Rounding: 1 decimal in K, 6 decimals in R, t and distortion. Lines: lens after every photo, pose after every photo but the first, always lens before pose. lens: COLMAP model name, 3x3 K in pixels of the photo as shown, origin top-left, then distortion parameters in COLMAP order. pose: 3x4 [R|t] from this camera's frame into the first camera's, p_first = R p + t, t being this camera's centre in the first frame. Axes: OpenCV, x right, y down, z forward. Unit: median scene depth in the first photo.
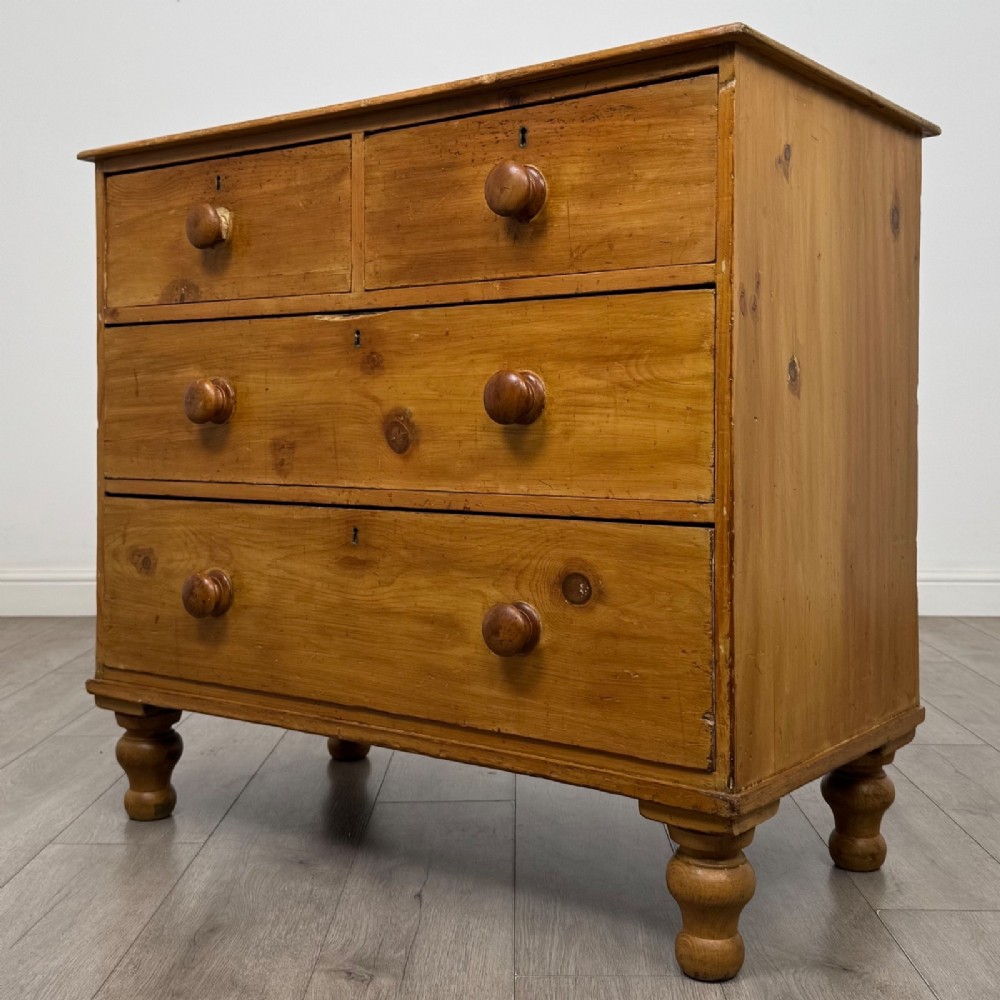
lens RADIAL K [[1329.4, 0, 505.6], [0, 1329.4, 454.3], [0, 0, 1]] dist [0.172871, 0.000000]
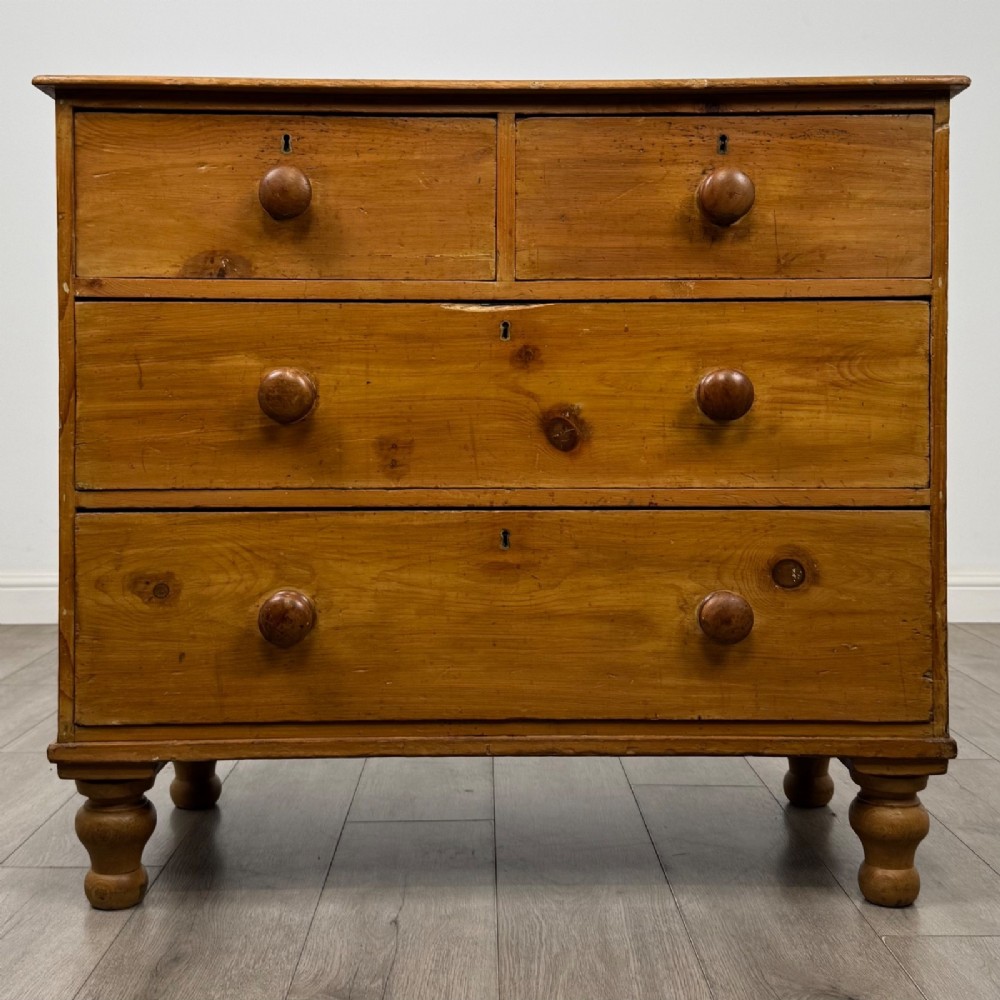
lens RADIAL K [[1259.9, 0, 507.3], [0, 1259.9, 447.6], [0, 0, 1]] dist [0.125366, 0.000000]
pose [[0.791337, -0.018509, 0.611100, -0.675406], [0.016555, 0.999824, 0.008845, -0.011883], [-0.611156, 0.003117, 0.791504, 0.299208]]
